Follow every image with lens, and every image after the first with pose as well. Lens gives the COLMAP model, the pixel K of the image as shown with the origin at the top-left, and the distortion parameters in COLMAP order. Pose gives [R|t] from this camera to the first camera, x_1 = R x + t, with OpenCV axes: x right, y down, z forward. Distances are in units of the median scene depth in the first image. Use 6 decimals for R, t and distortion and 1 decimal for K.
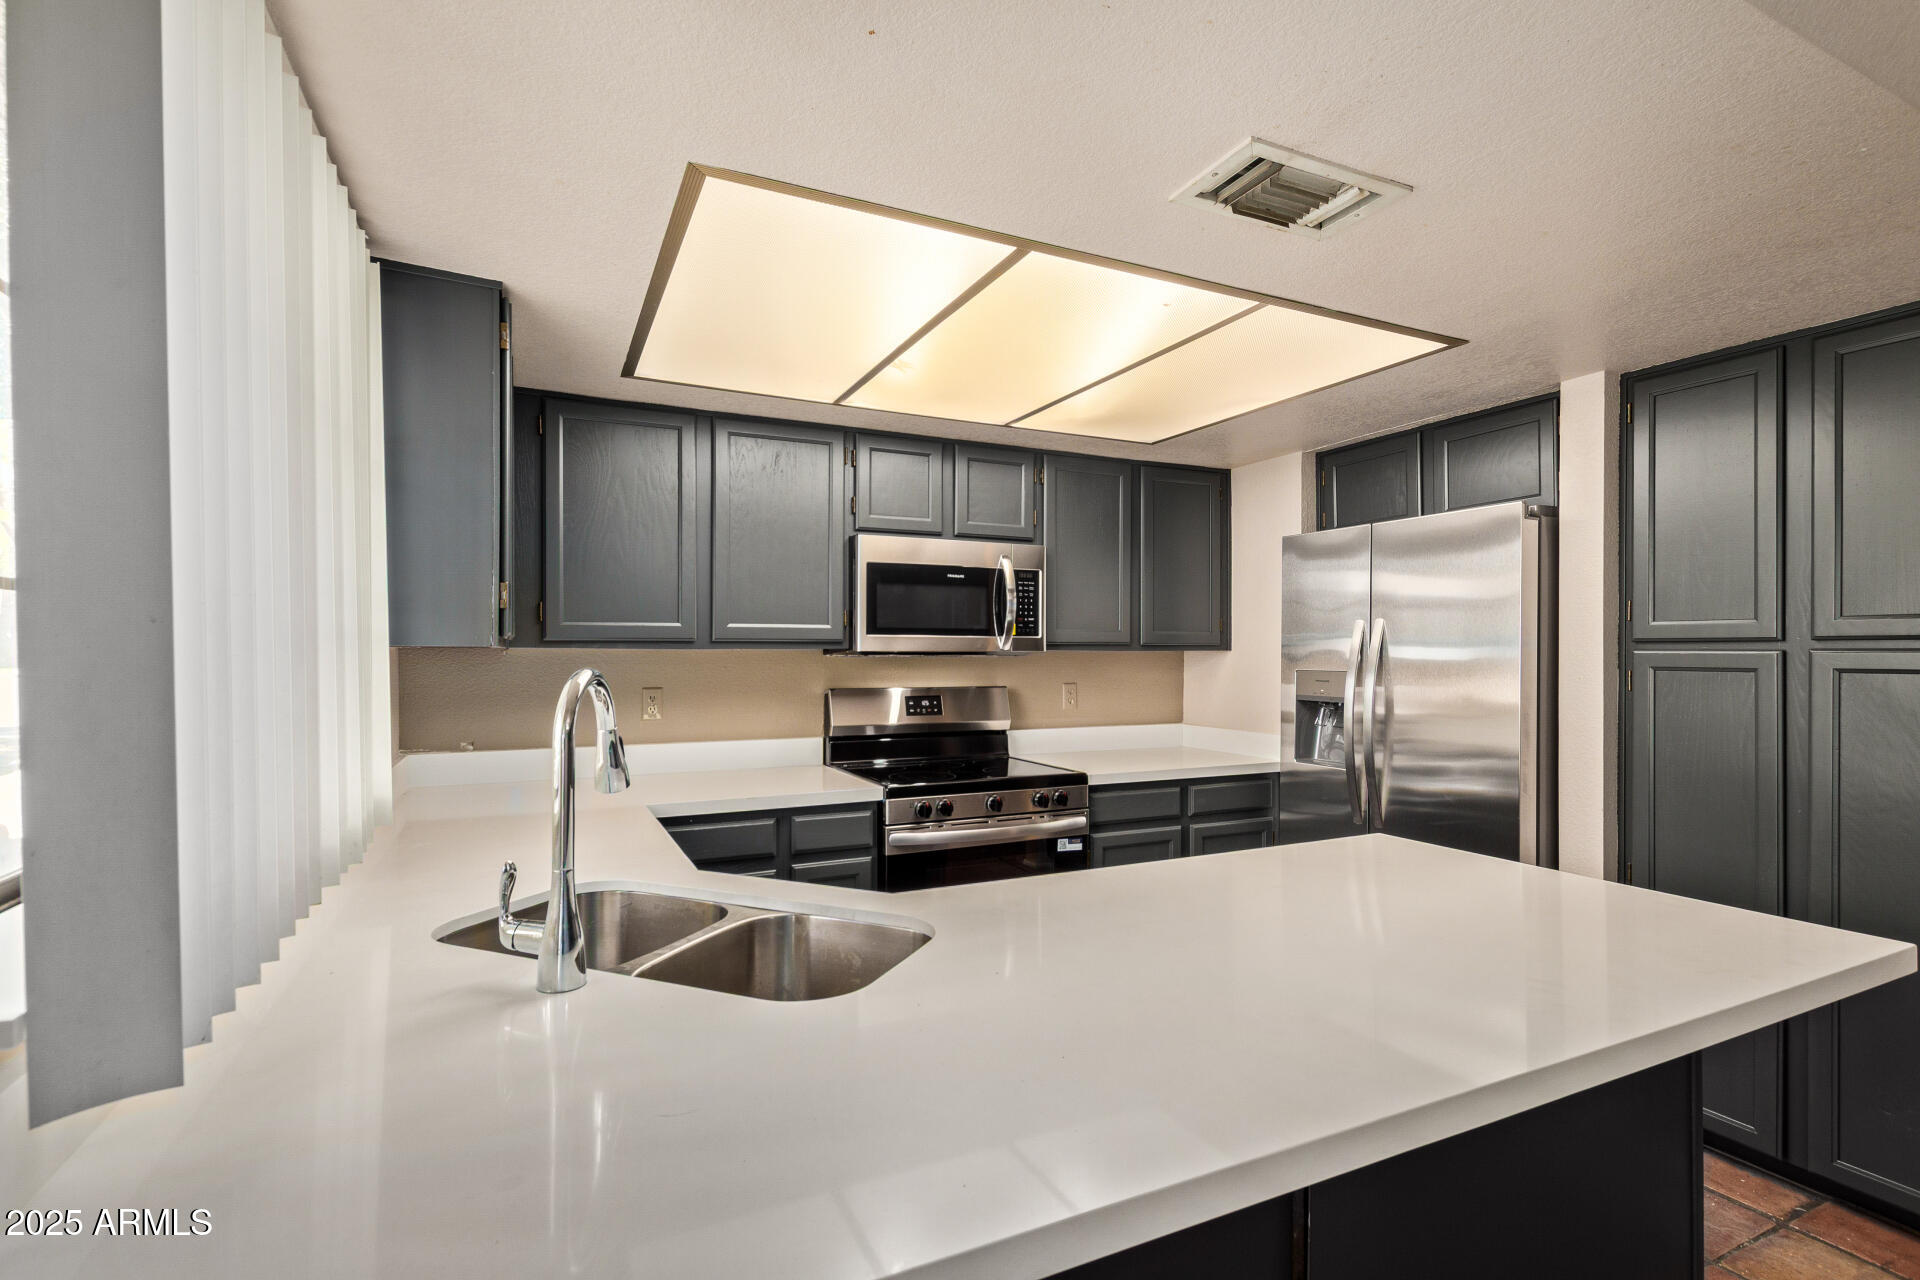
lens RADIAL K [[904.8, 0, 966.1], [0, 904.8, 649.3], [0, 0, 1]] dist [0.010594, -0.004966]
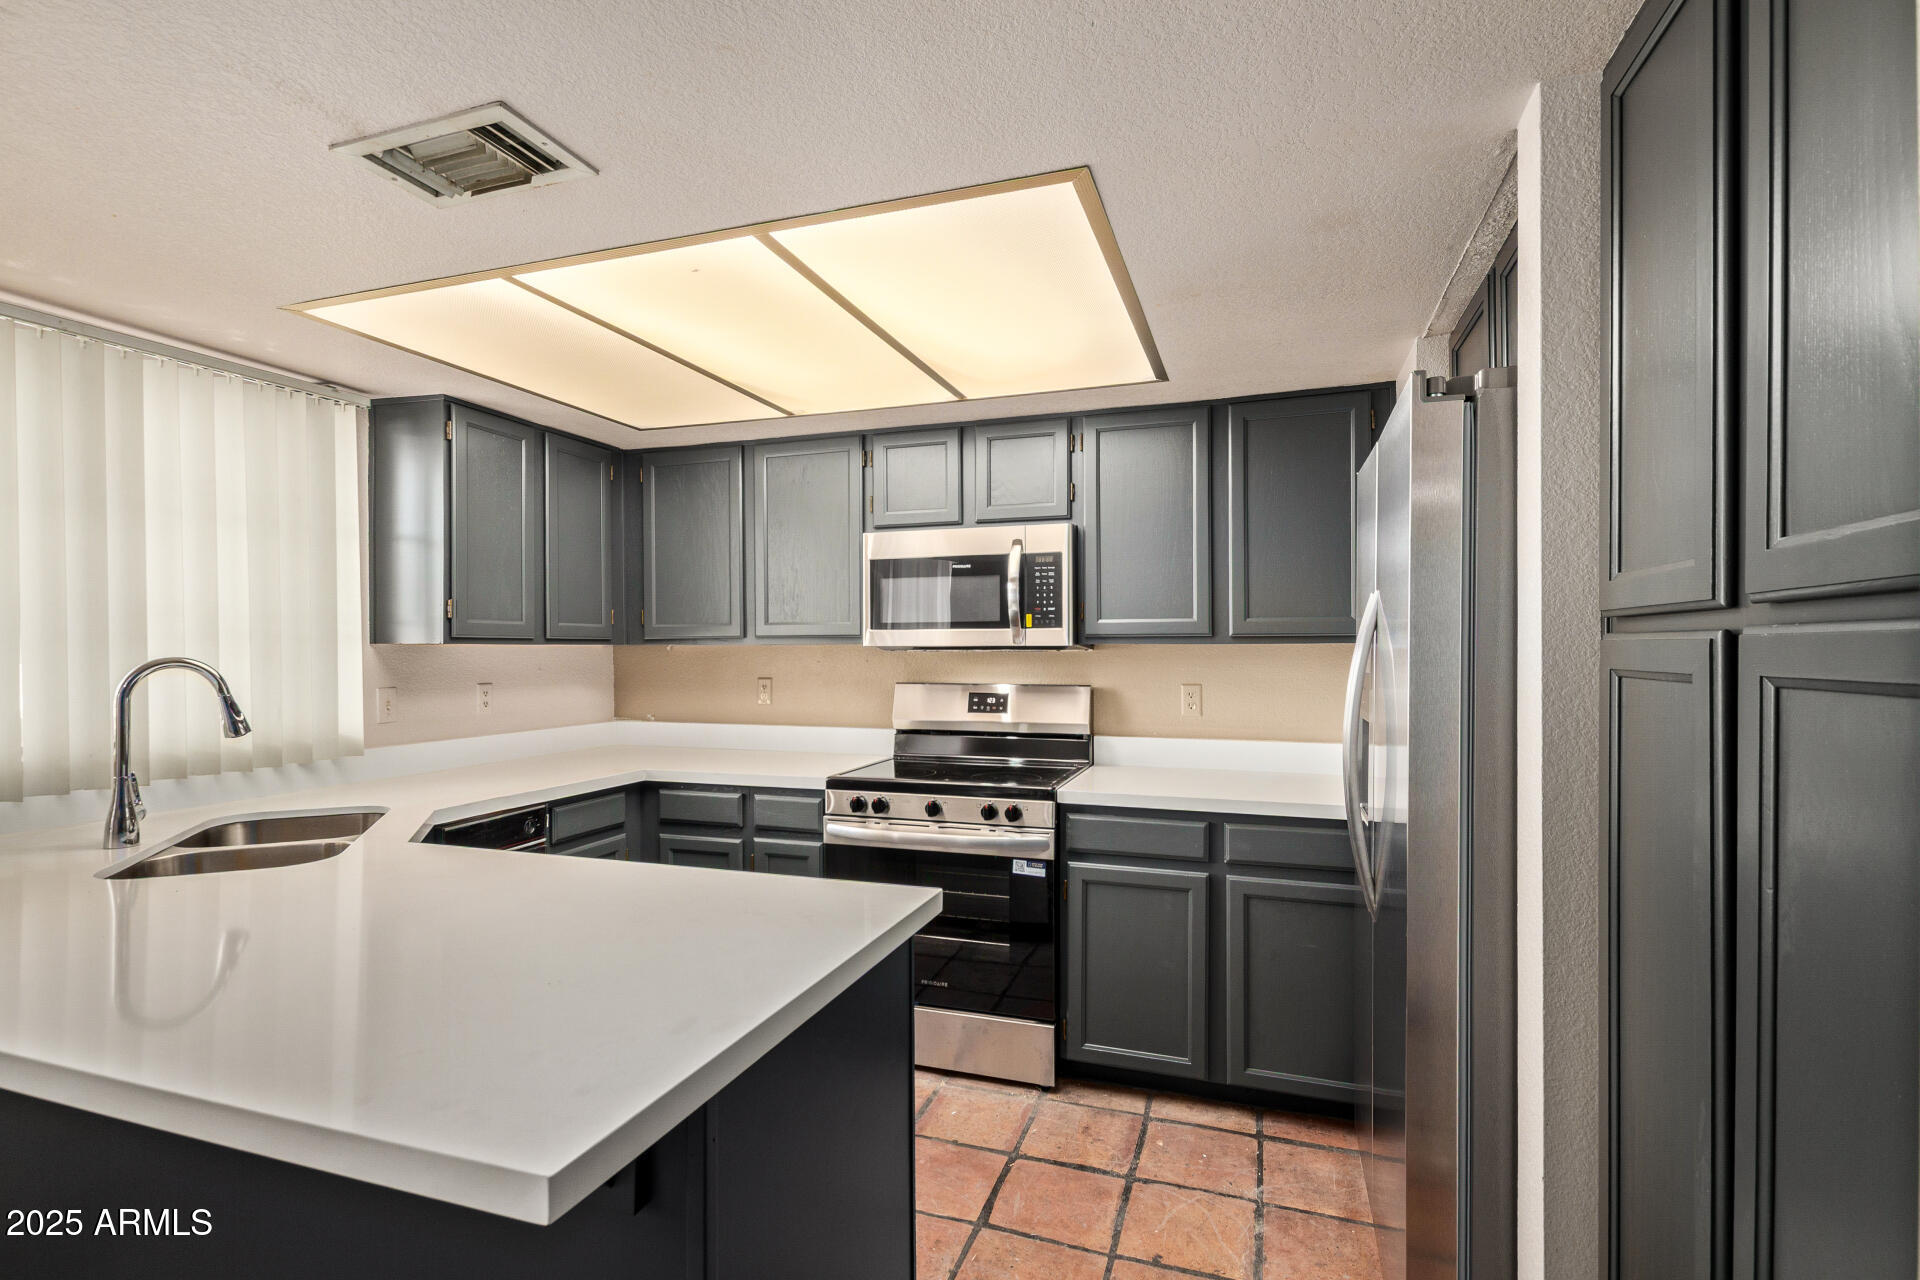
lens RADIAL K [[904.8, 0, 959.0], [0, 904.8, 647.3], [0, 0, 1]] dist [0.010594, -0.004966]
pose [[0.706734, -0.004221, -0.707467, 0.648012], [0.005178, 0.999986, -0.000793, 0.004631], [0.707460, -0.003103, 0.706746, 0.323678]]
